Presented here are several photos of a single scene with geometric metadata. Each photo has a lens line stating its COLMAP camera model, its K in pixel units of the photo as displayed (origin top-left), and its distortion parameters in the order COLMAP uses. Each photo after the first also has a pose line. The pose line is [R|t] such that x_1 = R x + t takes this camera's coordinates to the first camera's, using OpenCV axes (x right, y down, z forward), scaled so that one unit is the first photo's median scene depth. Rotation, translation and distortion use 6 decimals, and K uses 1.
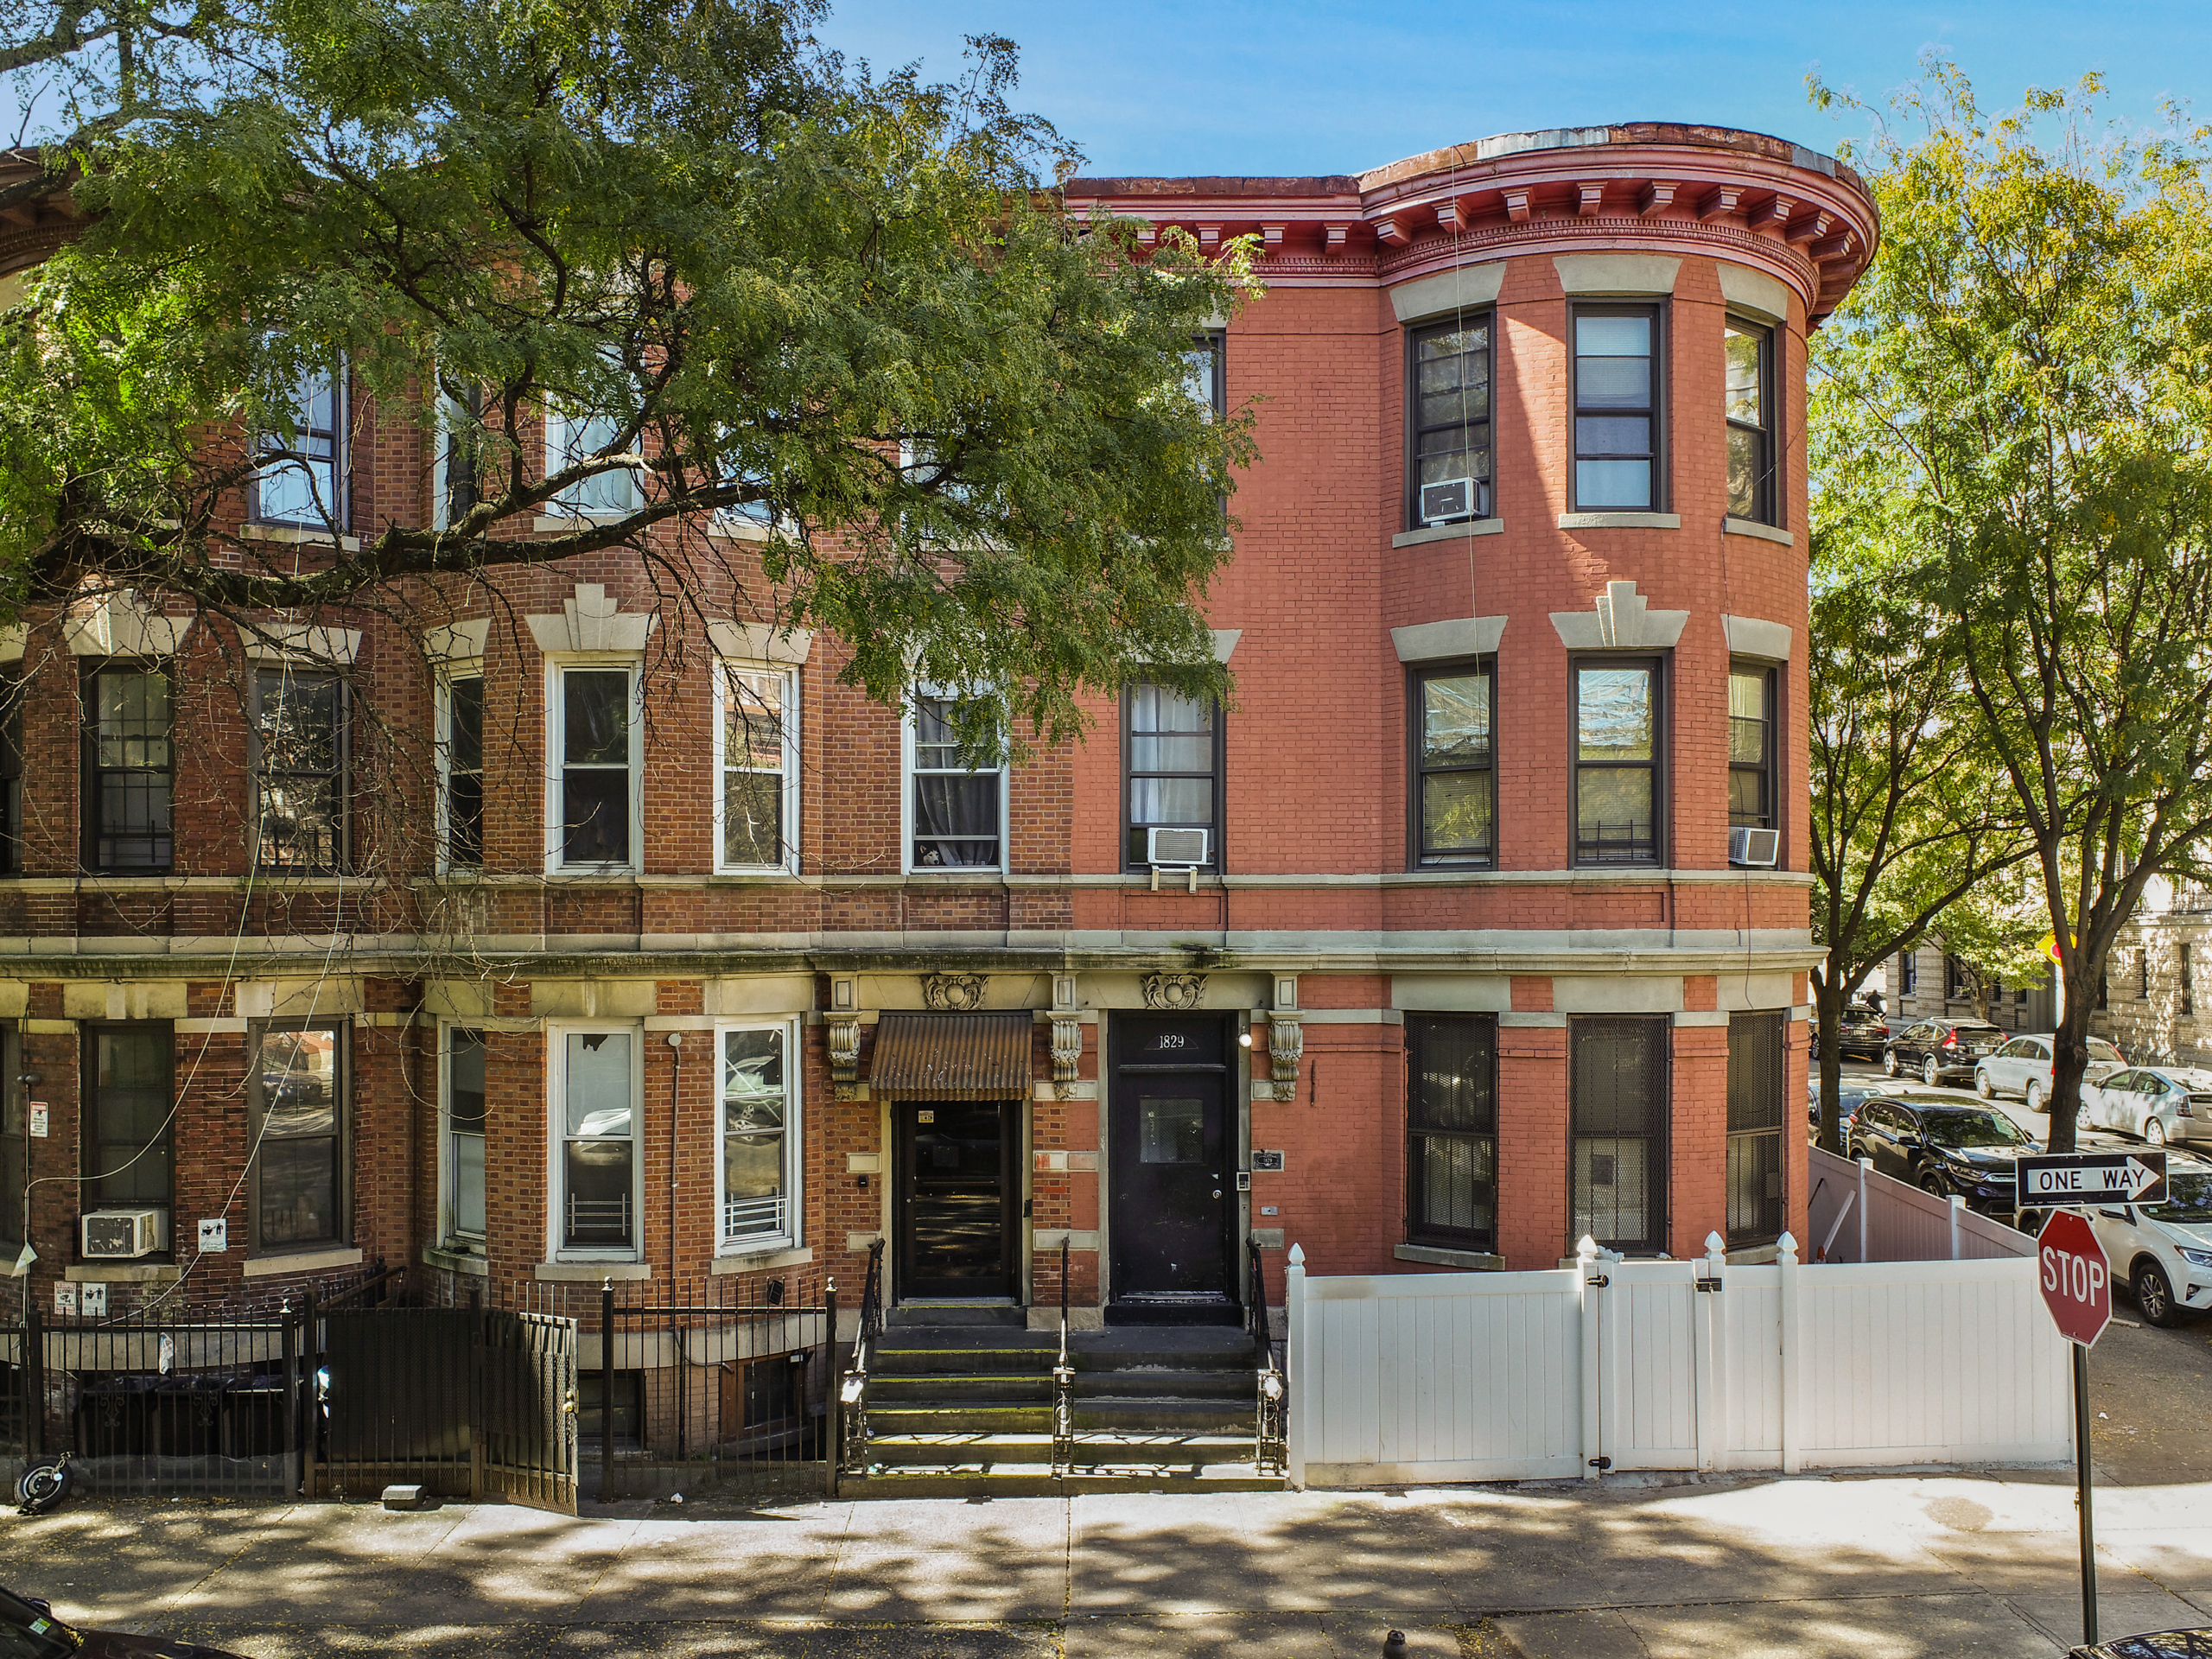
lens RADIAL K [[1736.8, 0, 1121.1], [0, 1736.8, 928.6], [0, 0, 1]] dist [-0.010707, -0.003650]
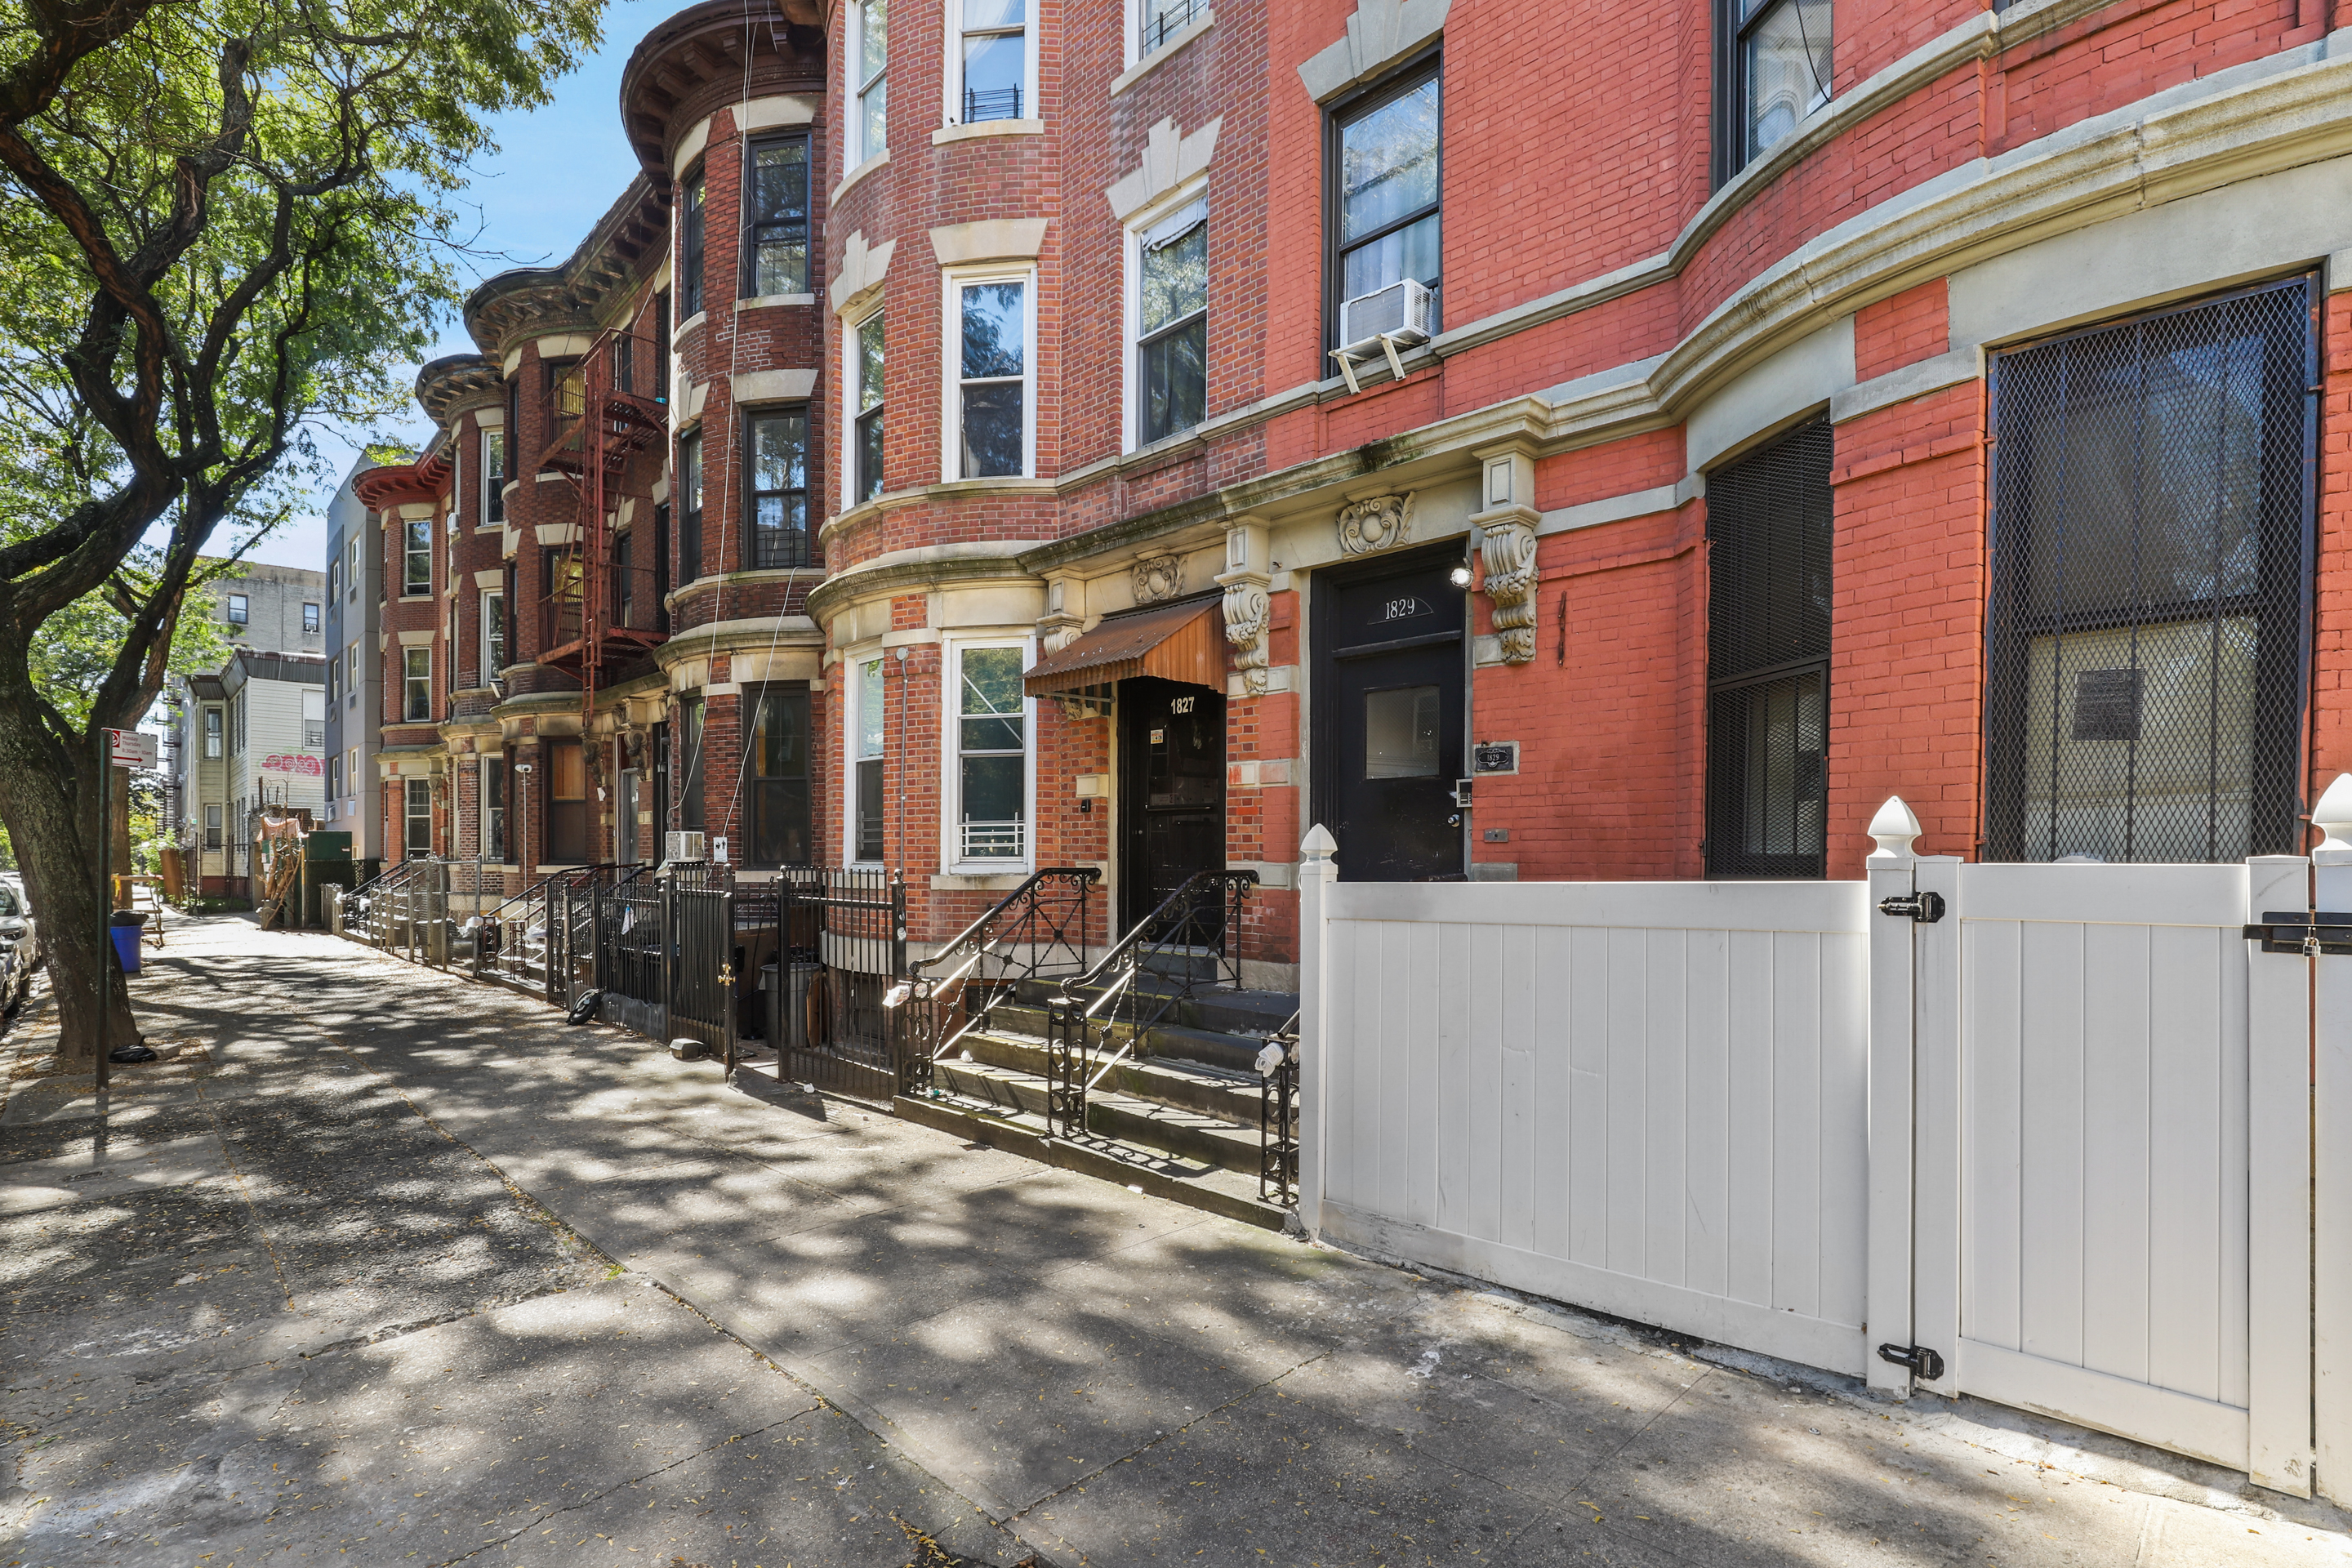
lens RADIAL K [[1132.6, 0, 1145.9], [0, 1132.6, 871.5], [0, 0, 1]] dist [-0.016301, -0.000117]
pose [[0.681816, 0.013087, -0.731406, 0.316166], [-0.005441, 0.999903, 0.012819, 0.177390], [0.731503, -0.004761, 0.681821, 0.637743]]
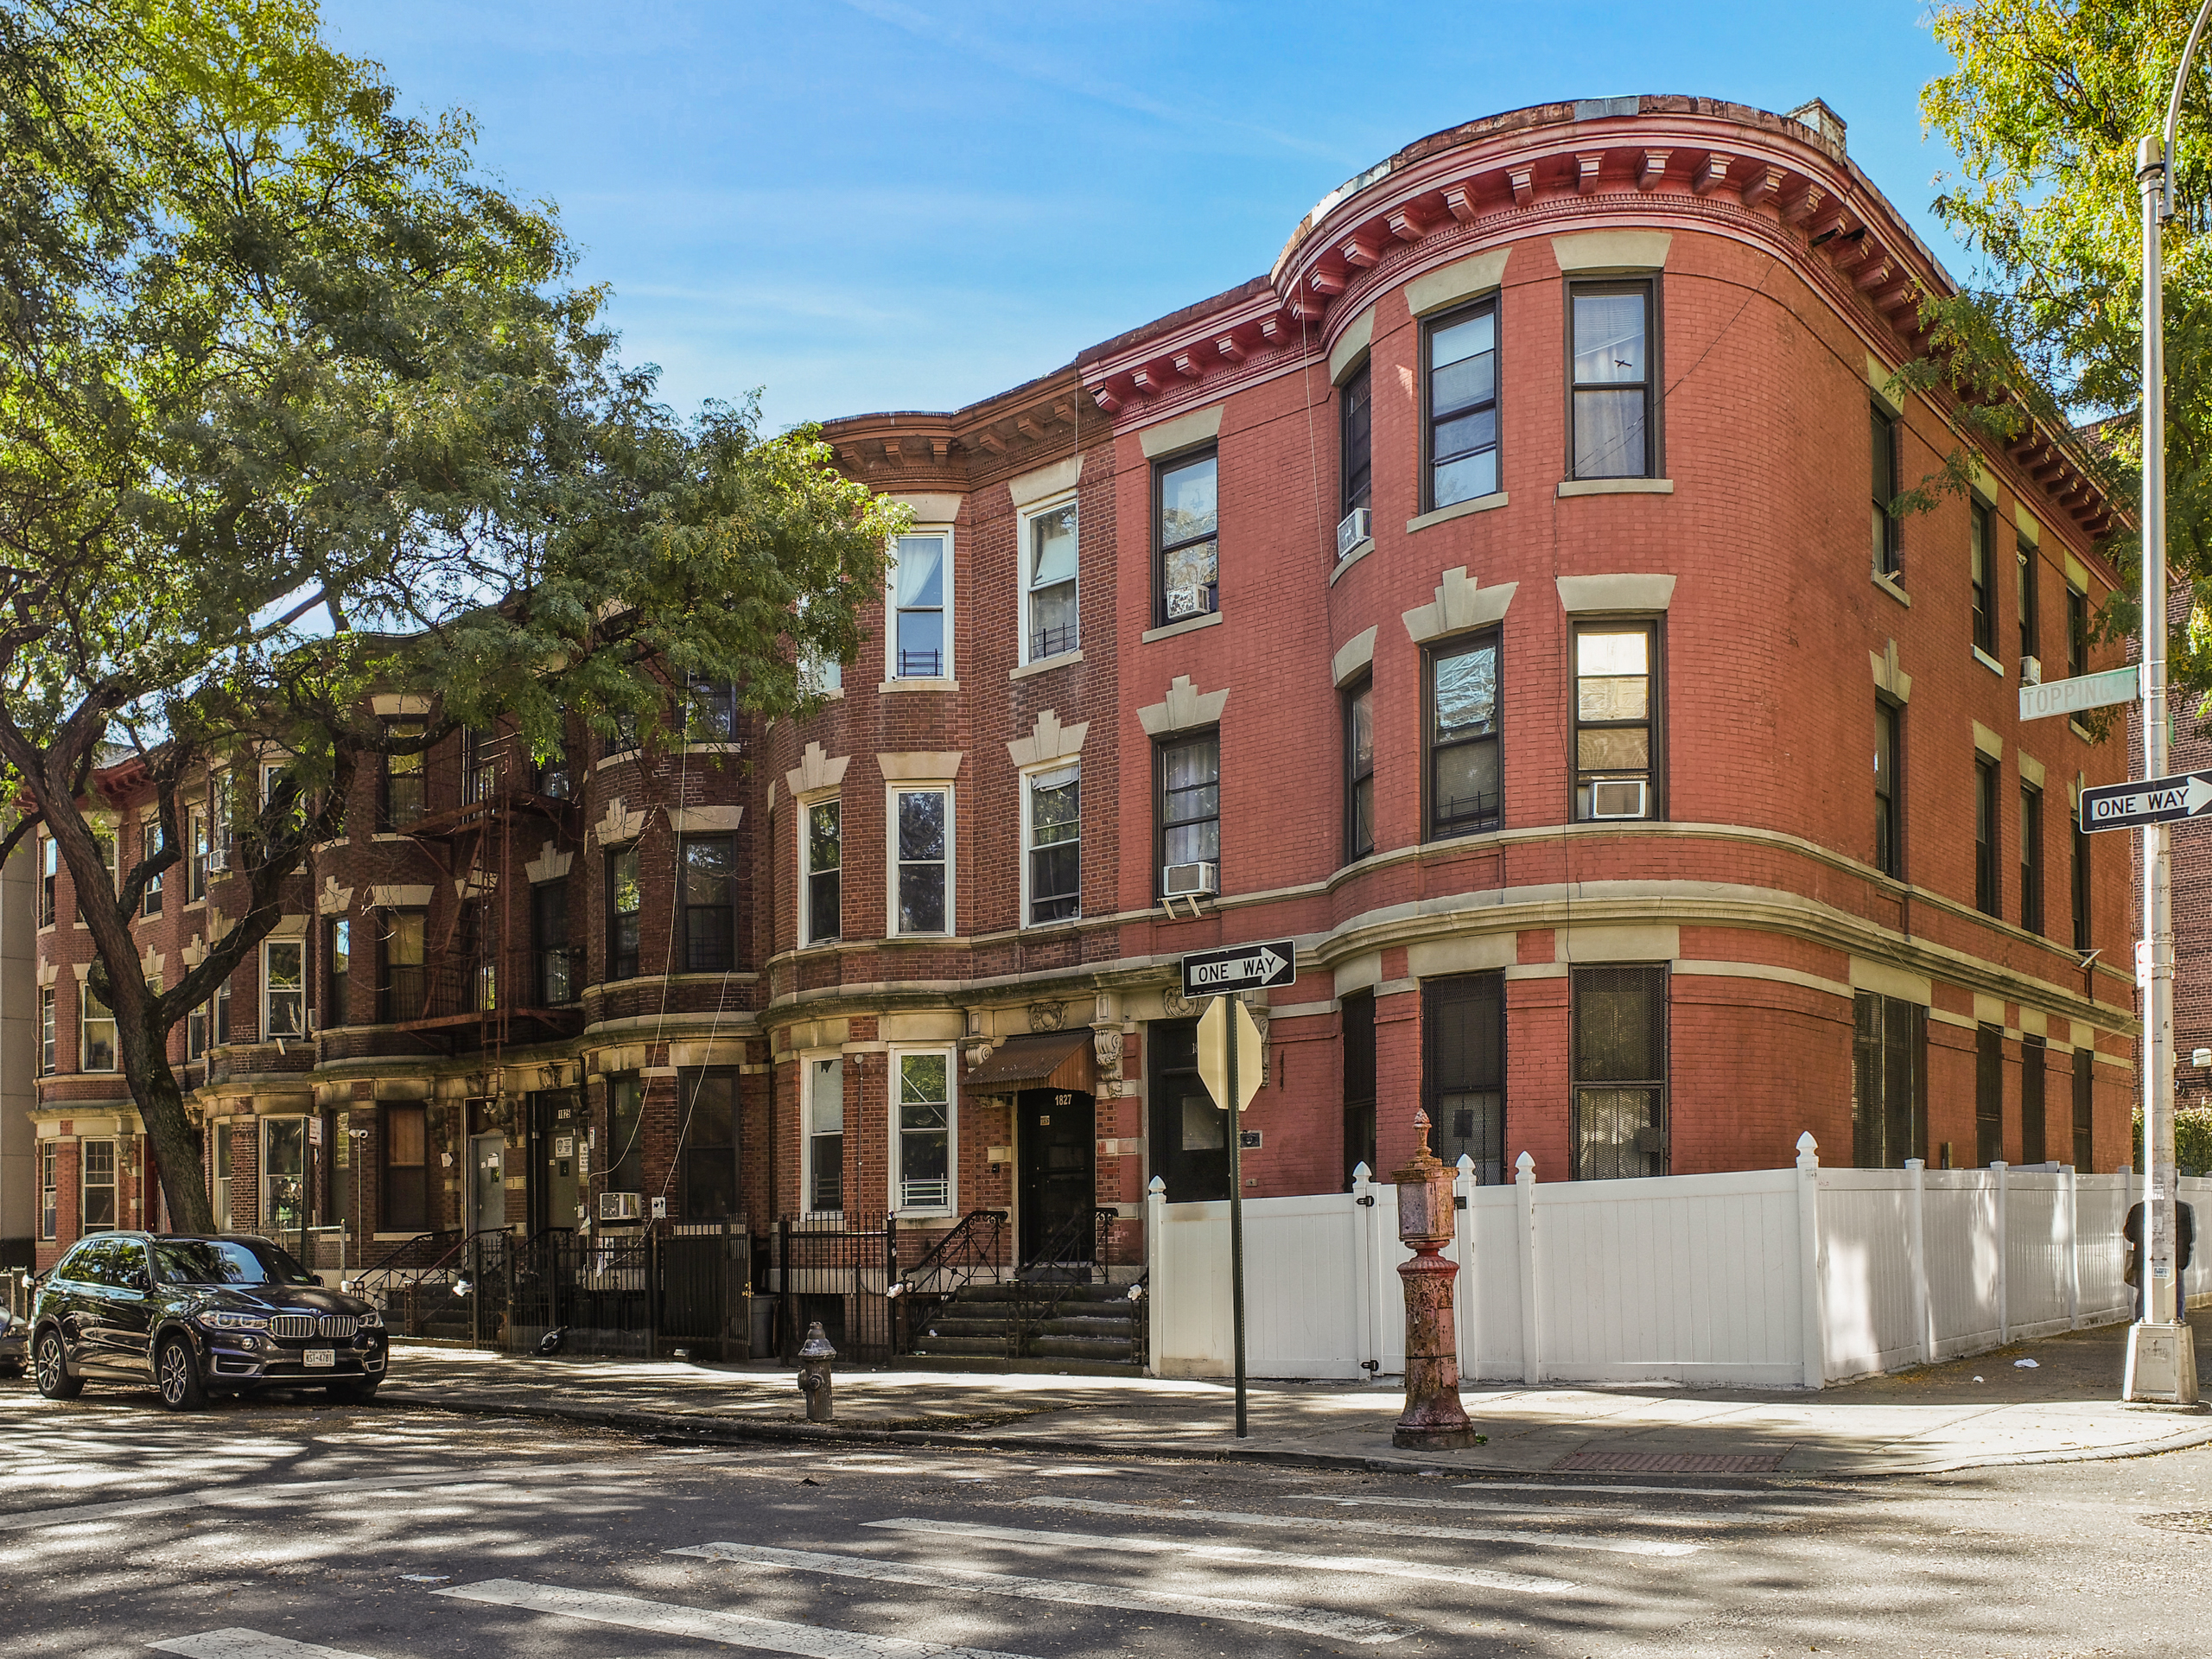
lens RADIAL K [[1909.5, 0, 1117.3], [0, 1909.5, 1263.1], [0, 0, 1]] dist [0.006553, -0.005740]
pose [[0.763181, -0.002555, -0.646180, 0.875237], [0.004701, 0.999988, 0.001598, 0.221931], [0.646168, -0.004258, 0.763184, -0.038768]]
